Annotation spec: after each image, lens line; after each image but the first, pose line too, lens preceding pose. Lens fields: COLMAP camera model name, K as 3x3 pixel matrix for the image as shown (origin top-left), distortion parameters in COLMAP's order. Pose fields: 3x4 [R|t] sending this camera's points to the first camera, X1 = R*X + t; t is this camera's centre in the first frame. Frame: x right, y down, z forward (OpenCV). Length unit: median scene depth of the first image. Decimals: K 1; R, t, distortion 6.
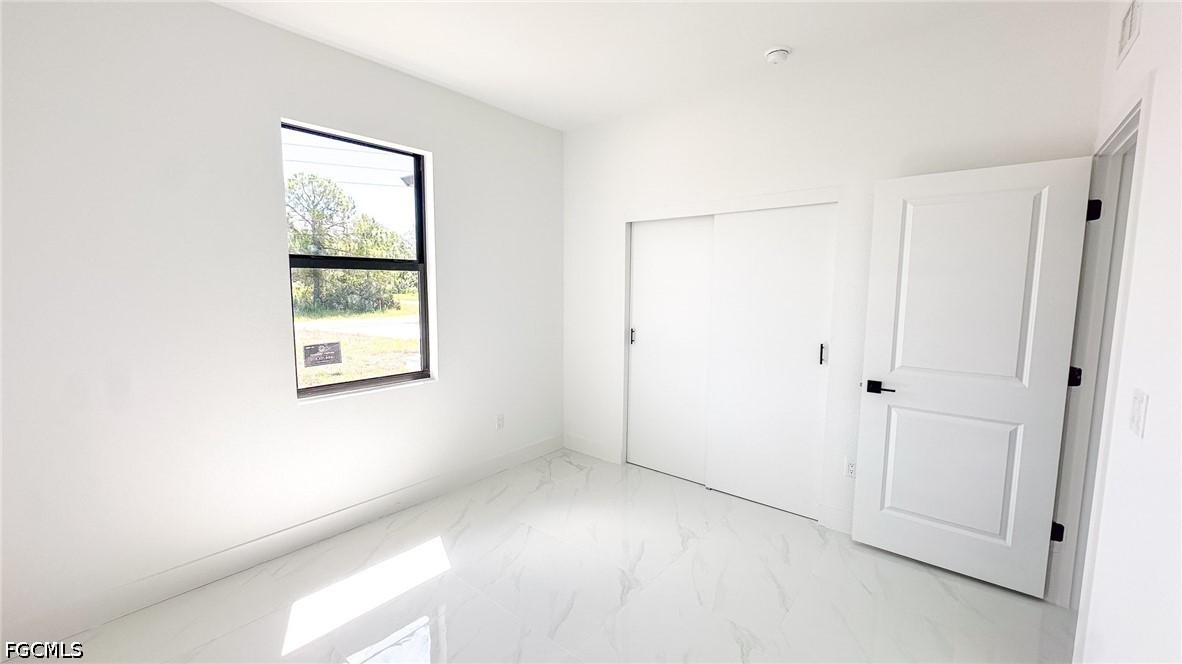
lens RADIAL K [[469.9, 0, 591.0], [0, 469.9, 332.0], [0, 0, 1]] dist [-0.001559, 0.000143]
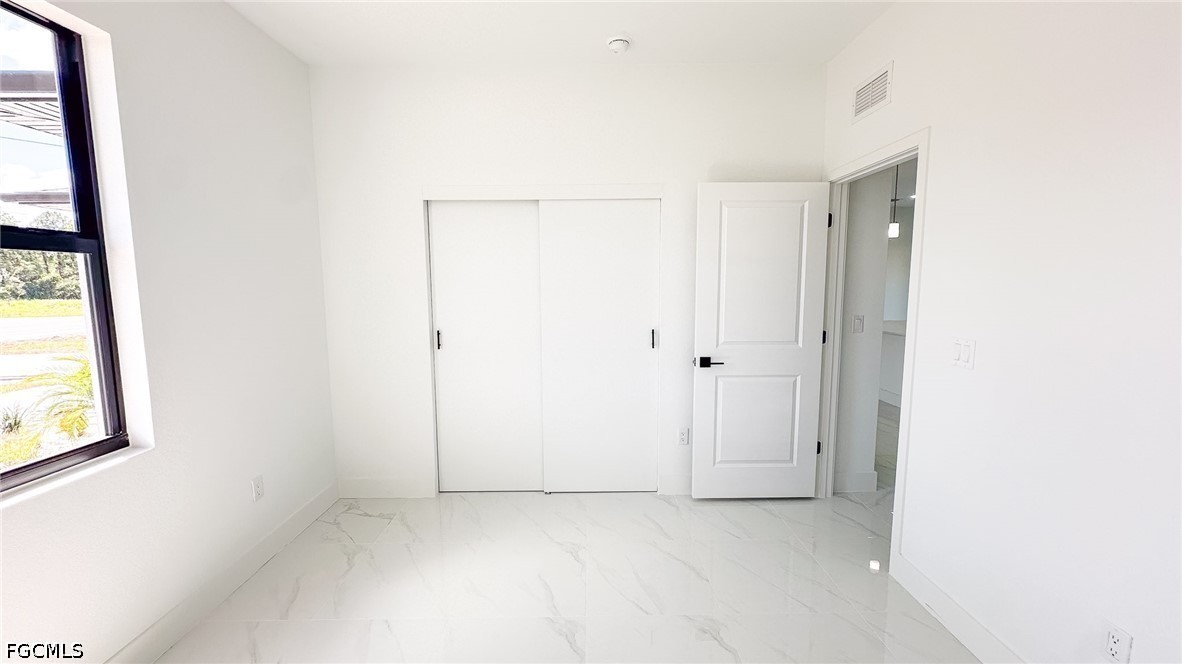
lens RADIAL K [[469.9, 0, 591.0], [0, 469.9, 332.0], [0, 0, 1]] dist [-0.001559, 0.000143]
pose [[0.764930, -0.081631, 0.638920, -0.312852], [0.075435, 0.996464, 0.036999, -0.019441], [-0.639681, 0.019895, 0.768383, 0.260061]]
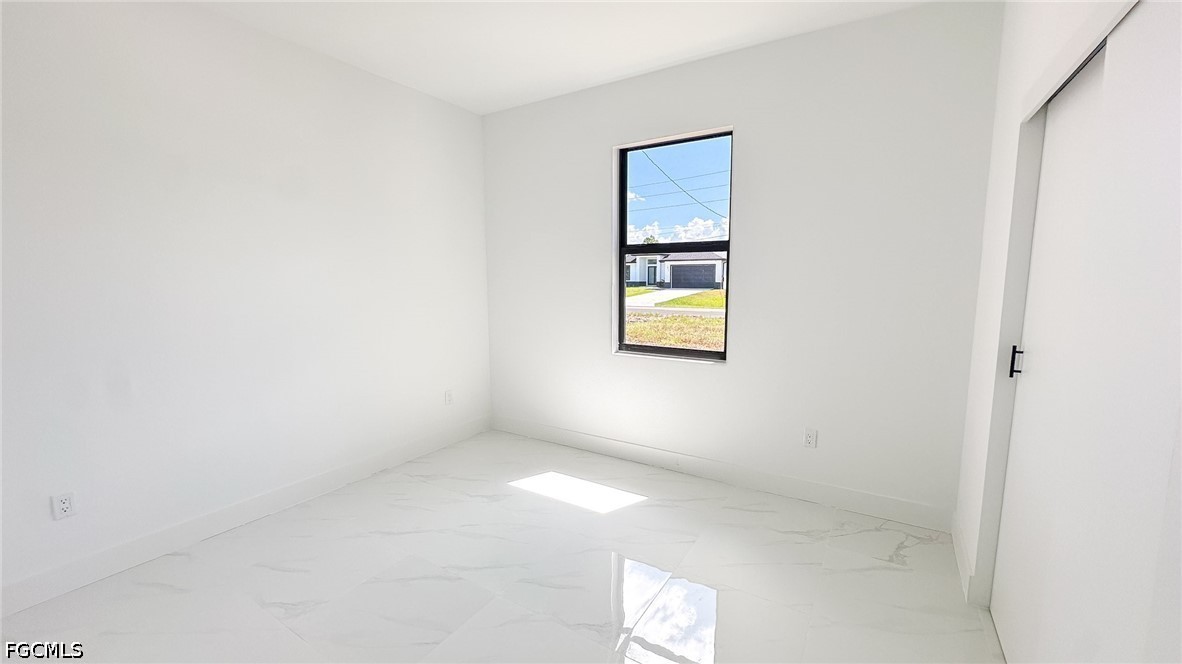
lens RADIAL K [[469.9, 0, 591.0], [0, 469.9, 332.0], [0, 0, 1]] dist [-0.001559, 0.000143]
pose [[0.122422, 0.113199, -0.986001, 0.670521], [-0.087806, 0.990814, 0.102849, -0.043214], [0.988586, 0.073986, 0.131237, 0.680043]]
